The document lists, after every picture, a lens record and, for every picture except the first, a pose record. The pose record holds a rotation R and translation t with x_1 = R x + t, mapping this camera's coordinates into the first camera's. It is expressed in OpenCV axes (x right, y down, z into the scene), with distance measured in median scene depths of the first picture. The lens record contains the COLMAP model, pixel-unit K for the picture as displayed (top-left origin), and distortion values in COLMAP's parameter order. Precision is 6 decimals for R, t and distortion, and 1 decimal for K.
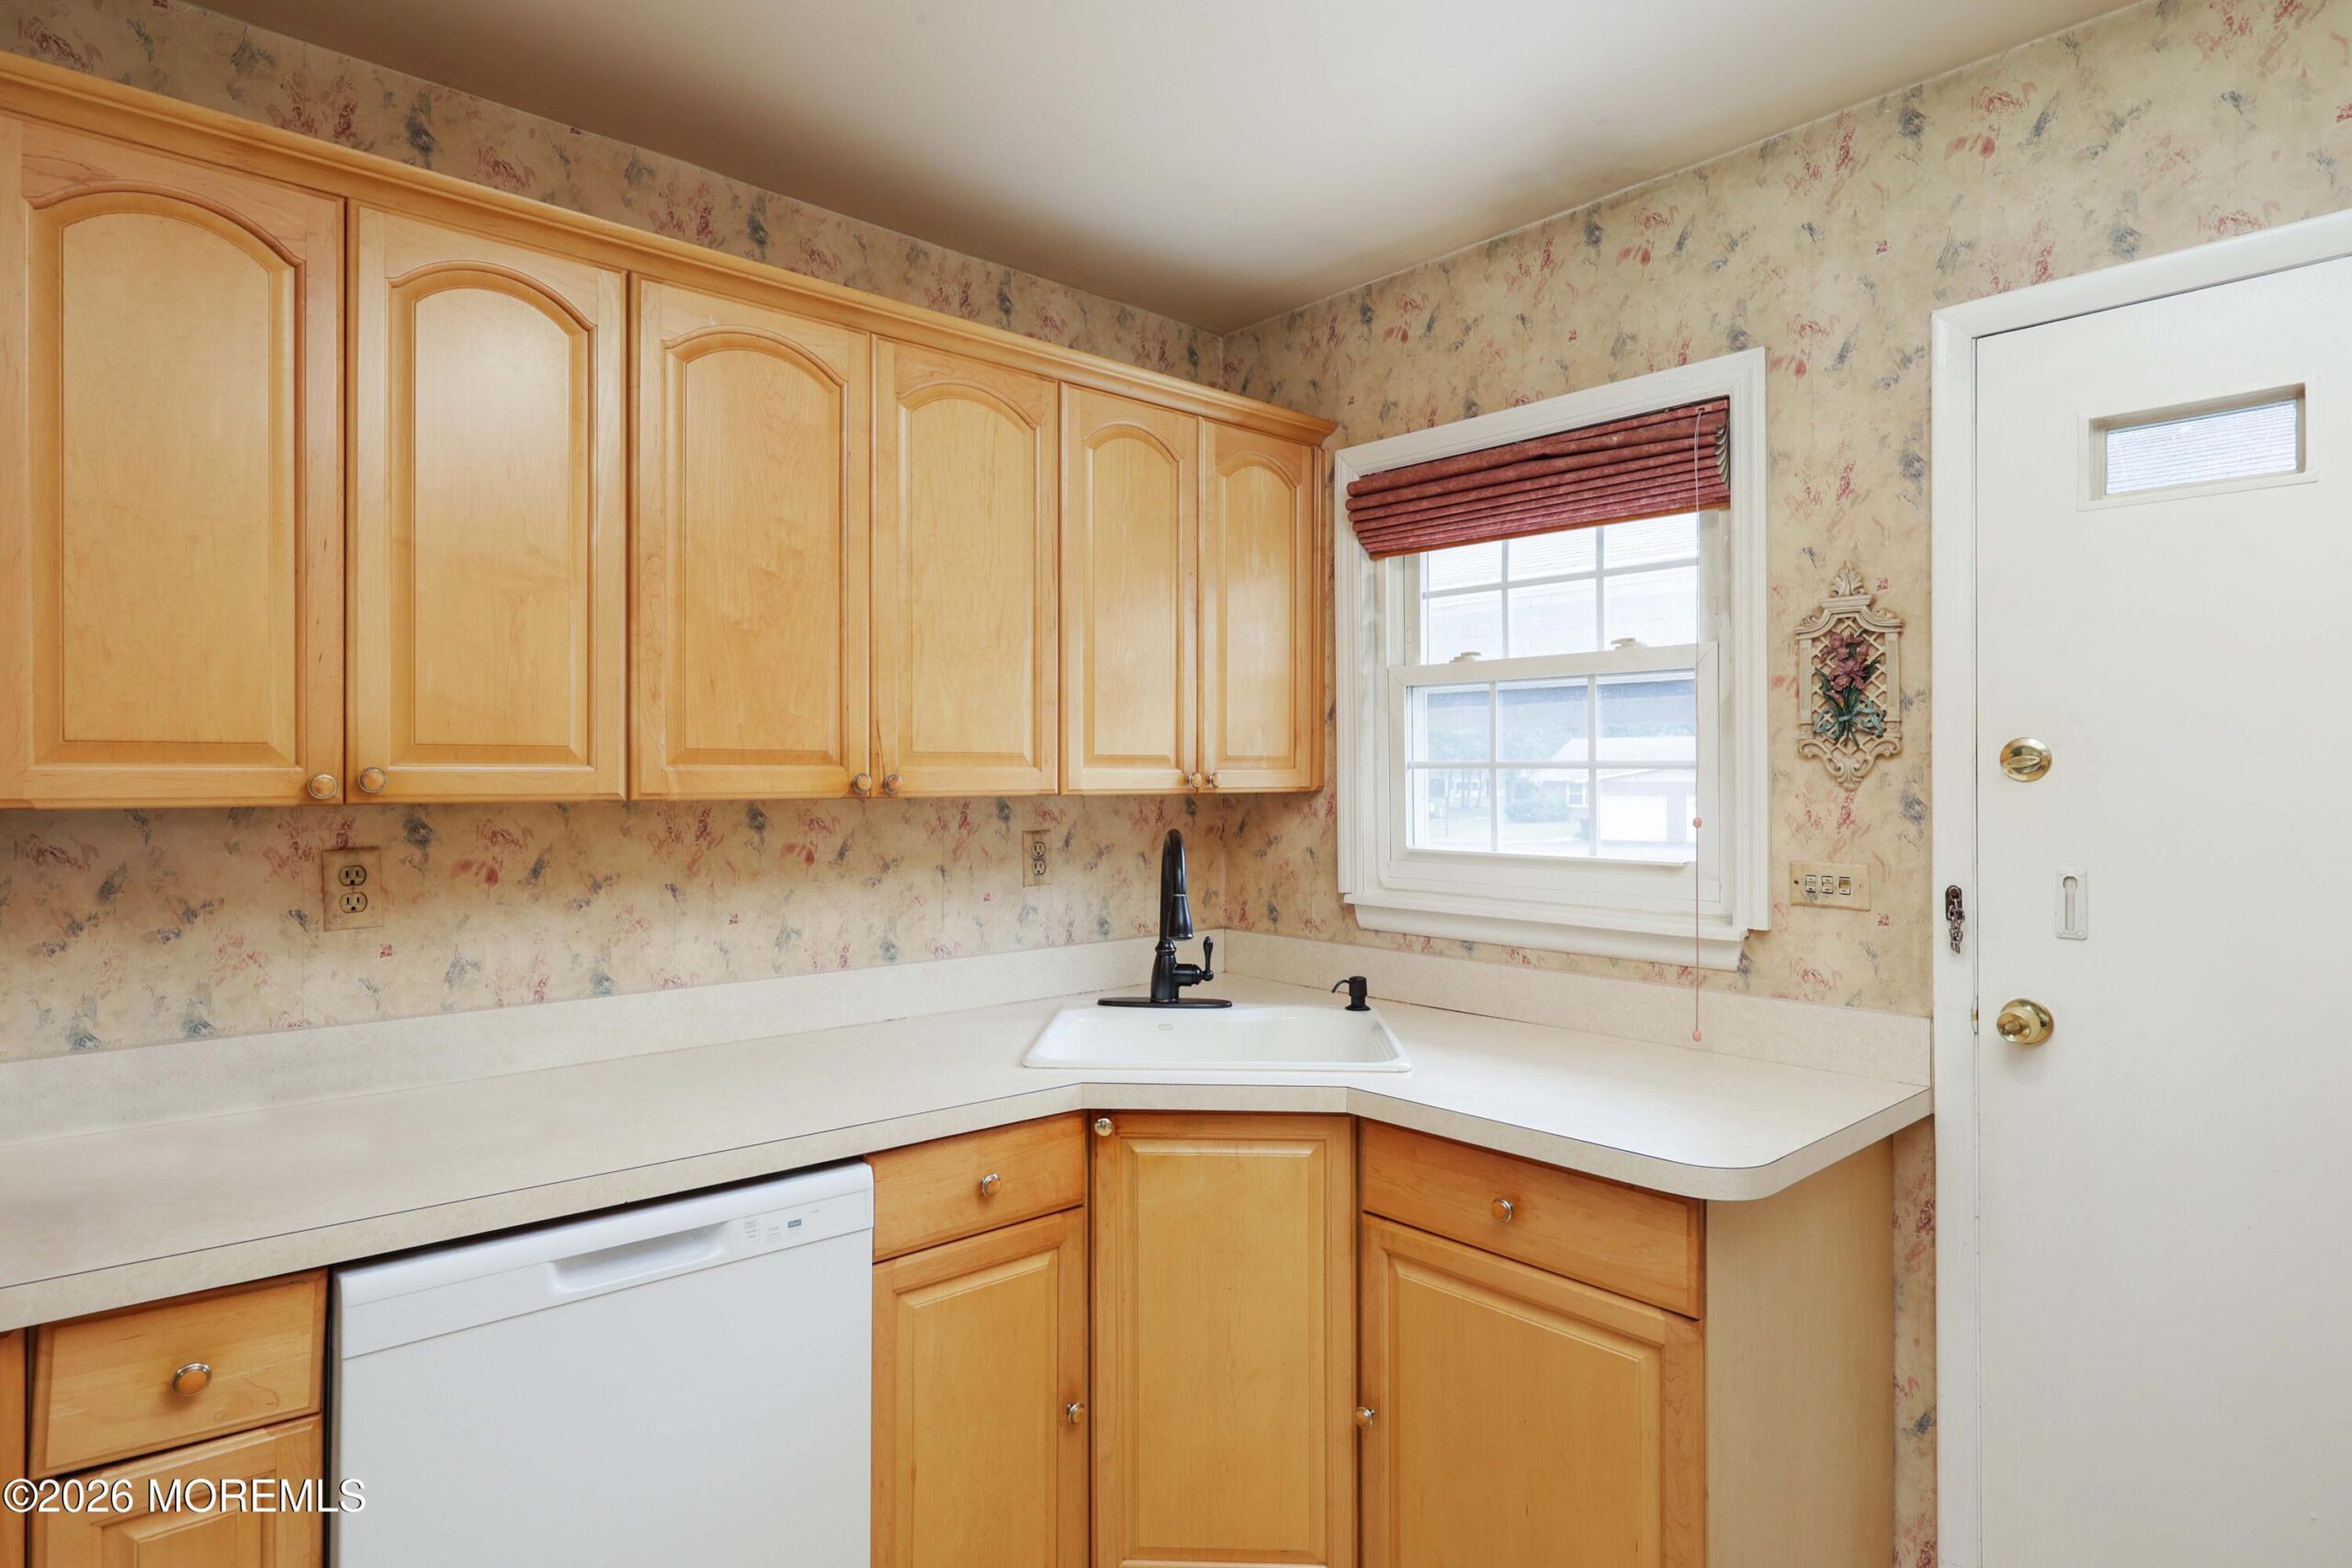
lens RADIAL K [[1284.0, 0, 1194.3], [0, 1284.0, 776.1], [0, 0, 1]] dist [0.002291, 0.002268]
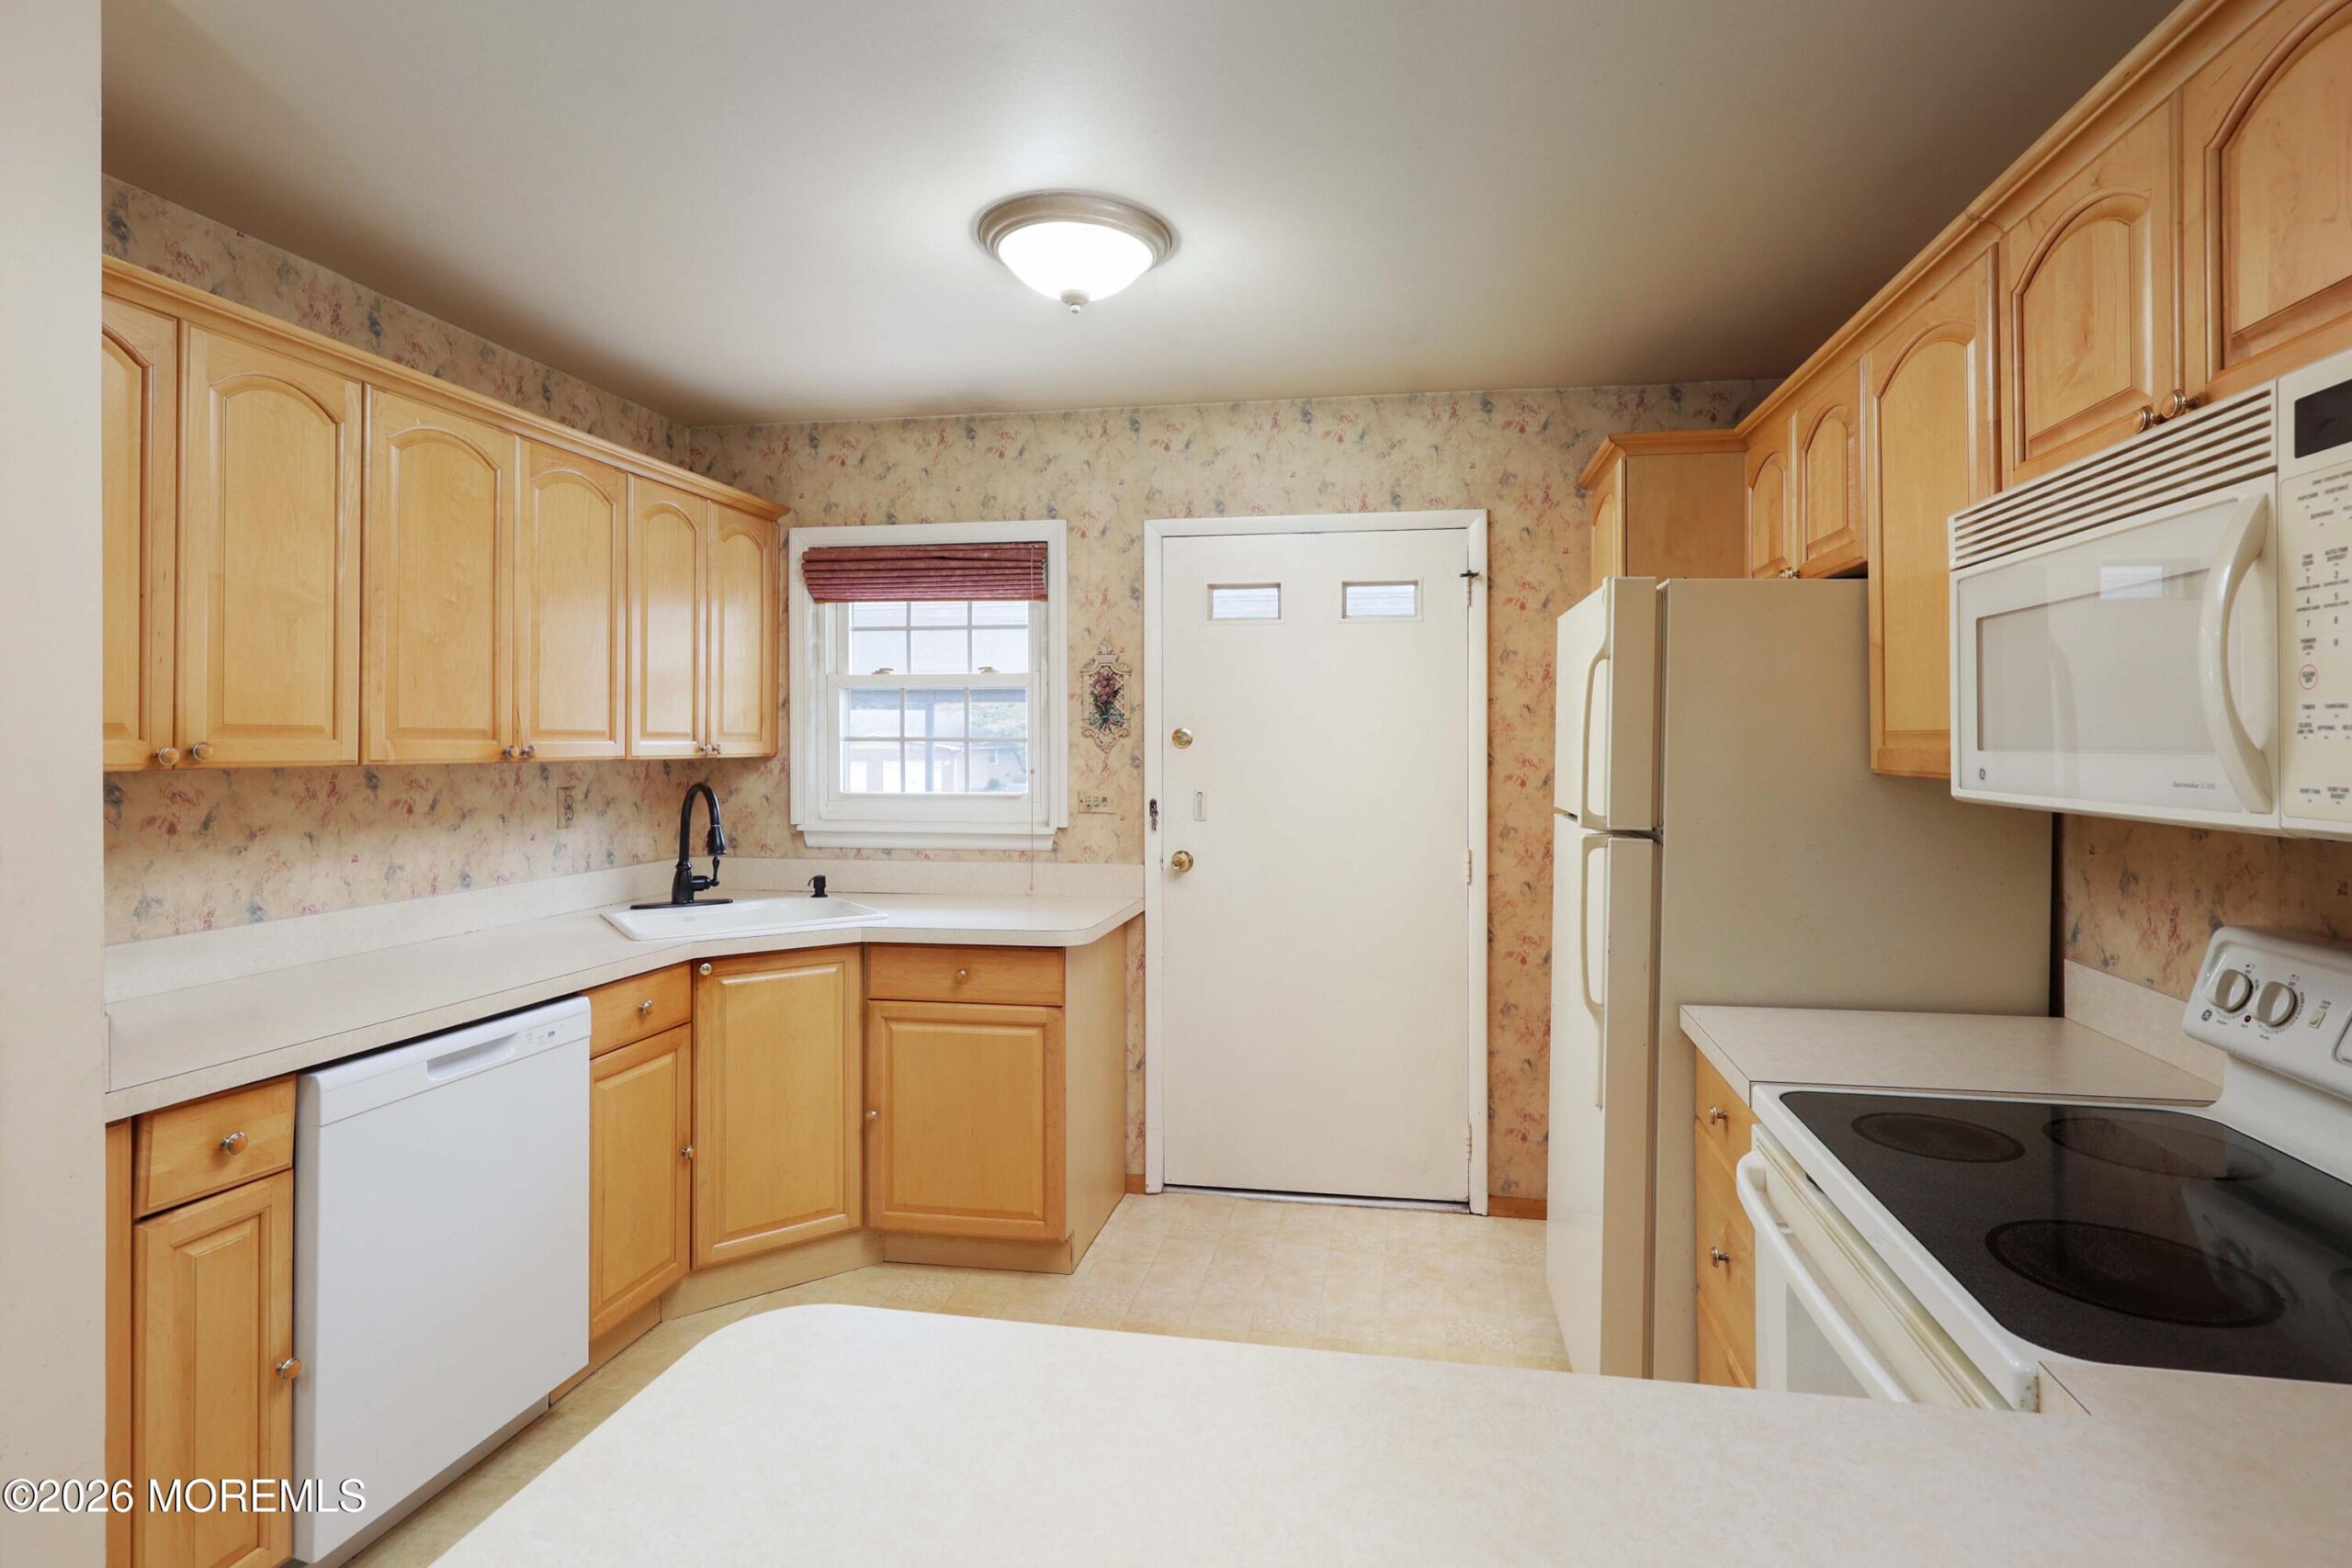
lens RADIAL K [[1145.0, 0, 1232.5], [0, 1145.0, 733.0], [0, 0, 1]] dist [0.007208, -0.001071]
pose [[0.783328, 0.005384, 0.621586, -0.424948], [0.000401, 0.999958, -0.009166, -0.003616], [-0.621609, 0.007429, 0.783292, -0.488580]]
